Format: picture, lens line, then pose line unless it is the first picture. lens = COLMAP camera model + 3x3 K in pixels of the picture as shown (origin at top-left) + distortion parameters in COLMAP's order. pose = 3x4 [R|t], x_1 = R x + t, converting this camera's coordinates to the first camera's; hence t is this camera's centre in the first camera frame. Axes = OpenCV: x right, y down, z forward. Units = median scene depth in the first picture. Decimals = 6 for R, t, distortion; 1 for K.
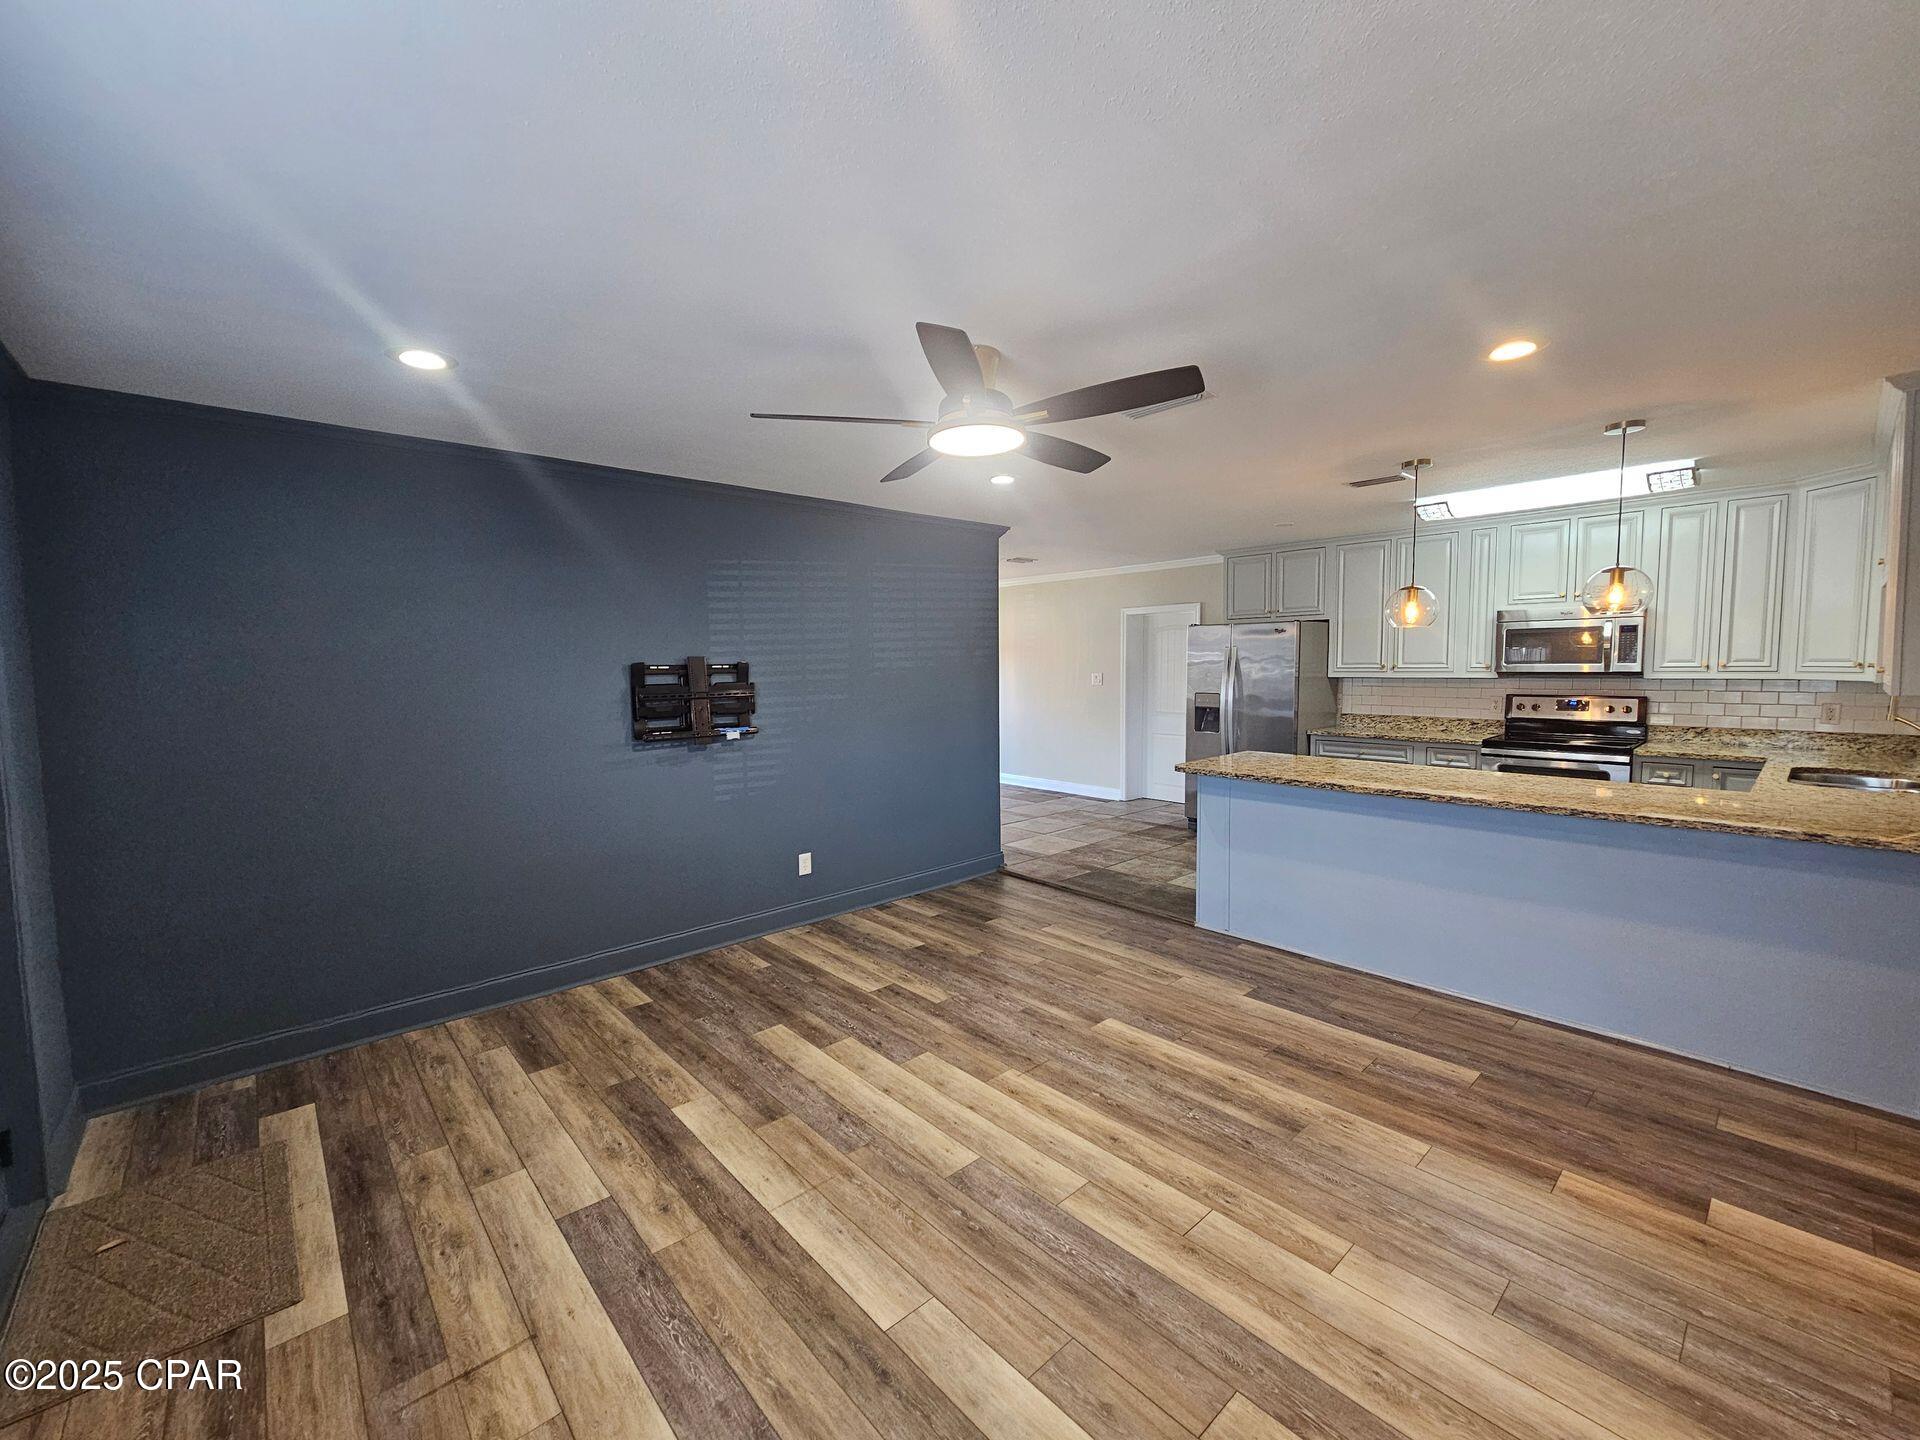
lens RADIAL K [[789.9, 0, 954.7], [0, 789.9, 717.1], [0, 0, 1]] dist [0.001478, 0.000362]
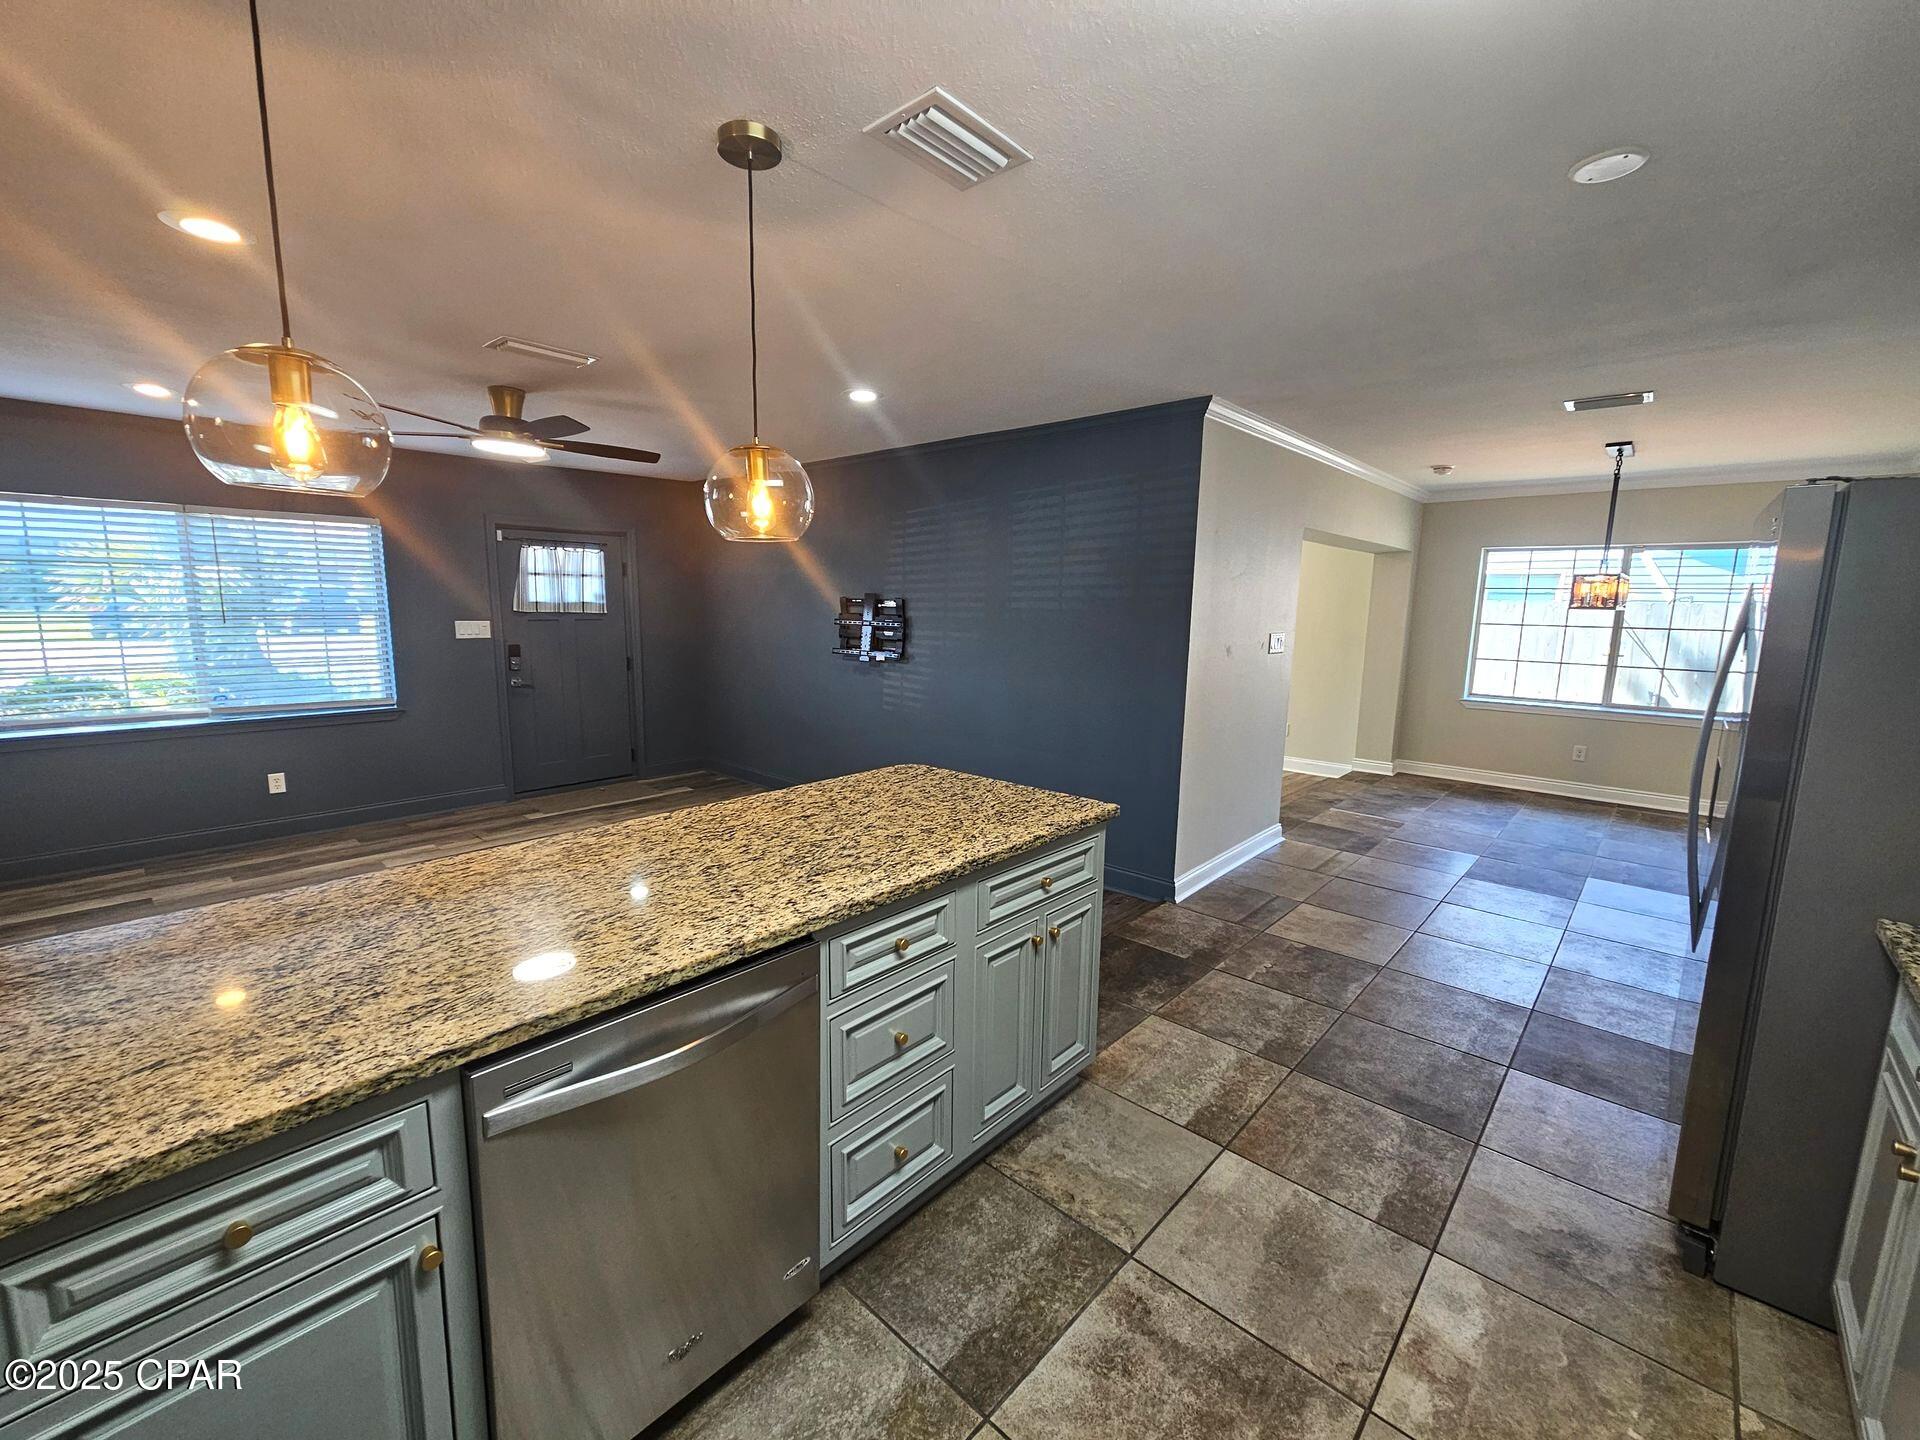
lens RADIAL K [[789.2, 0, 951.5], [0, 789.2, 722.0], [0, 0, 1]] dist [0.000422, -0.000212]
pose [[0.086294, 0.169485, -0.981748, 1.347787], [-0.086826, 0.982953, 0.162061, -0.122906], [0.992479, 0.071257, 0.099539, 1.398139]]
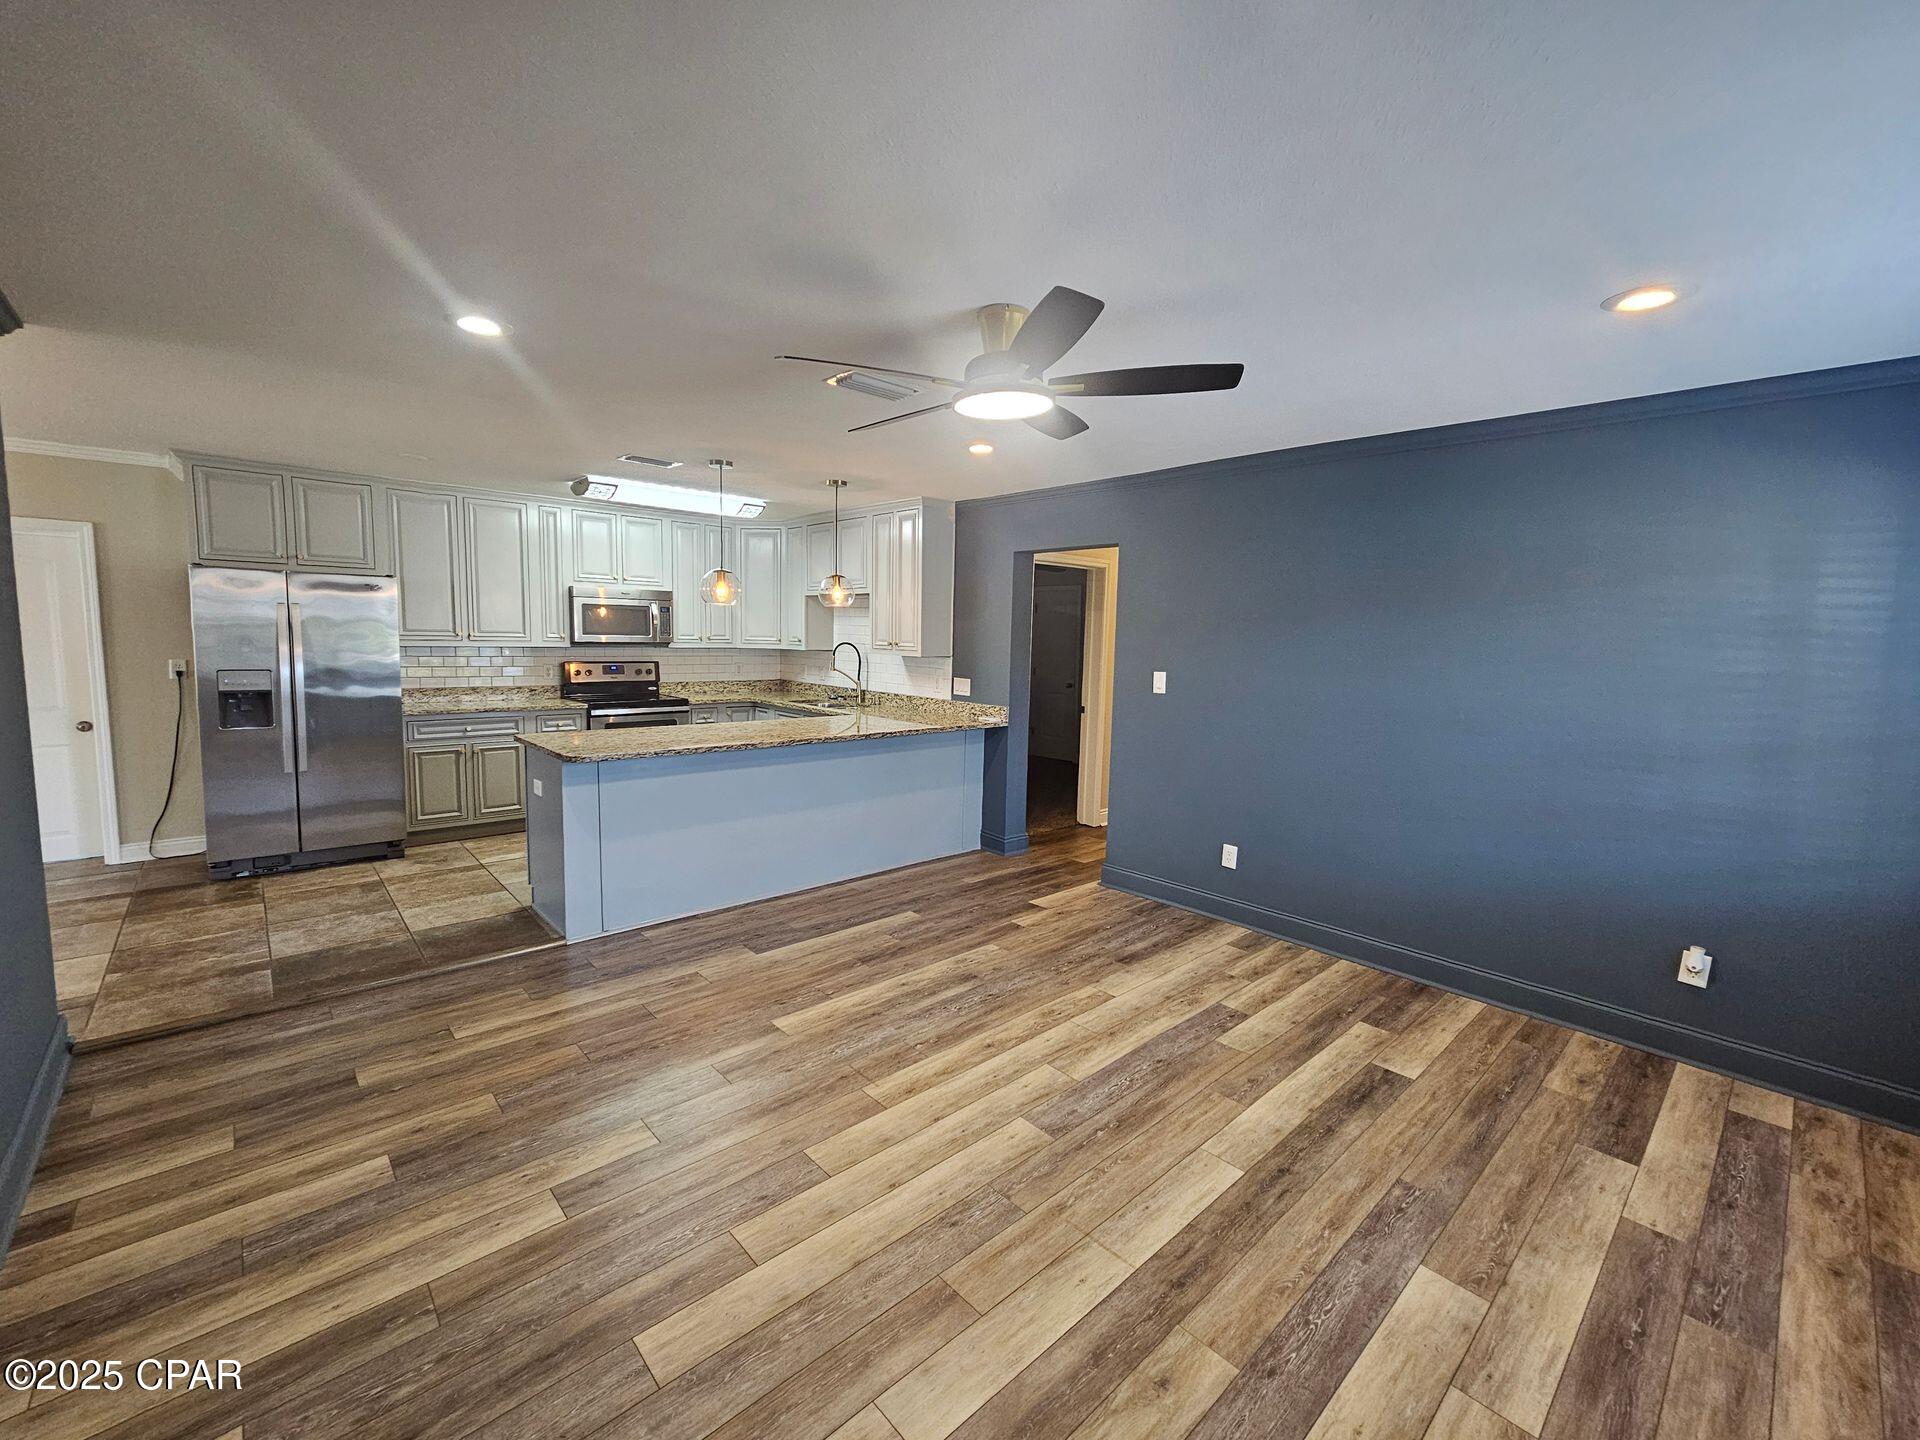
lens RADIAL K [[789.9, 0, 954.7], [0, 789.9, 717.1], [0, 0, 1]] dist [0.001478, 0.000362]
pose [[-0.006464, -0.091574, 0.995777, -0.778092], [0.048775, 0.994584, 0.091781, -0.051011], [-0.998789, 0.049162, -0.001963, 0.872632]]
